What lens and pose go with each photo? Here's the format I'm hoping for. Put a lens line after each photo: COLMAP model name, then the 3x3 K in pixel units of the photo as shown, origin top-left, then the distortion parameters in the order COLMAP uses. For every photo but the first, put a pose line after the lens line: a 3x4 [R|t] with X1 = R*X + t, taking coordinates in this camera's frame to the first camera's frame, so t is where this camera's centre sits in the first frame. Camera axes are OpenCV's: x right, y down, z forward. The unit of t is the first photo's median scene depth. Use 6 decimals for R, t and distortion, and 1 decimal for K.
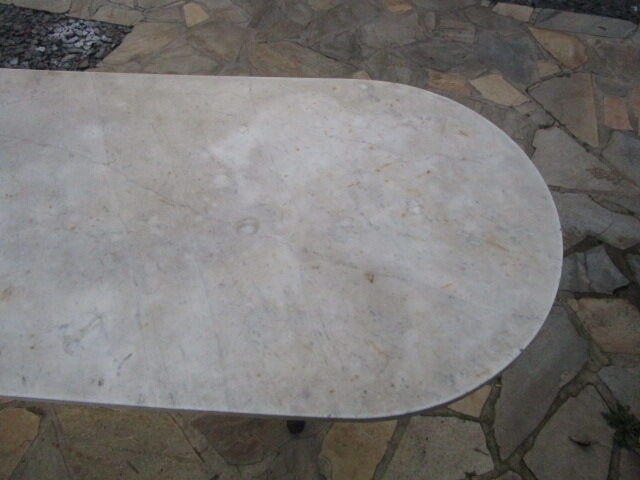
lens RADIAL K [[451.1, 0, 319.6], [0, 451.1, 242.4], [0, 0, 1]] dist [-0.029542, 0.008401]
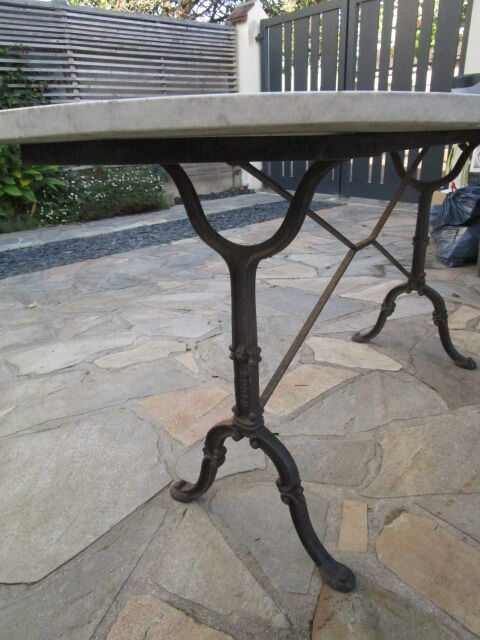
lens RADIAL K [[451.1, 0, 238.3], [0, 451.1, 323.3], [0, 0, 1]] dist [-0.029542, 0.008401]
pose [[0.544965, -0.340310, 0.766292, -1.023235], [0.721782, 0.655479, -0.222213, 0.133697], [-0.426667, 0.674193, 0.602842, 0.397101]]
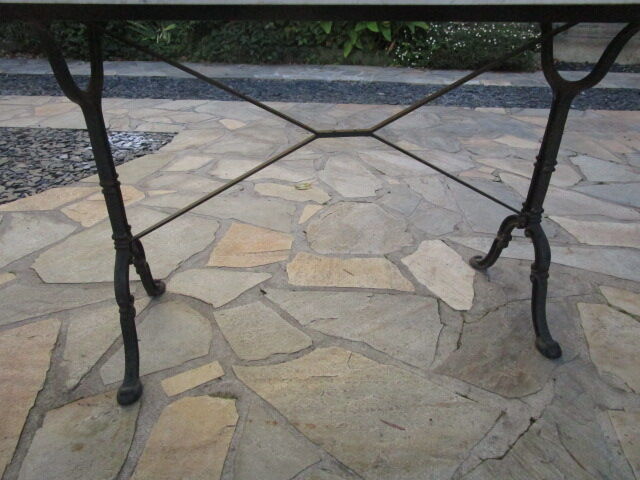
lens RADIAL K [[451.1, 0, 318.6], [0, 451.1, 244.3], [0, 0, 1]] dist [-0.029542, 0.008401]
pose [[0.975574, -0.096921, 0.197133, -0.512747], [0.173595, 0.890062, -0.421490, 0.417280], [-0.134609, 0.445416, 0.885147, 0.191563]]
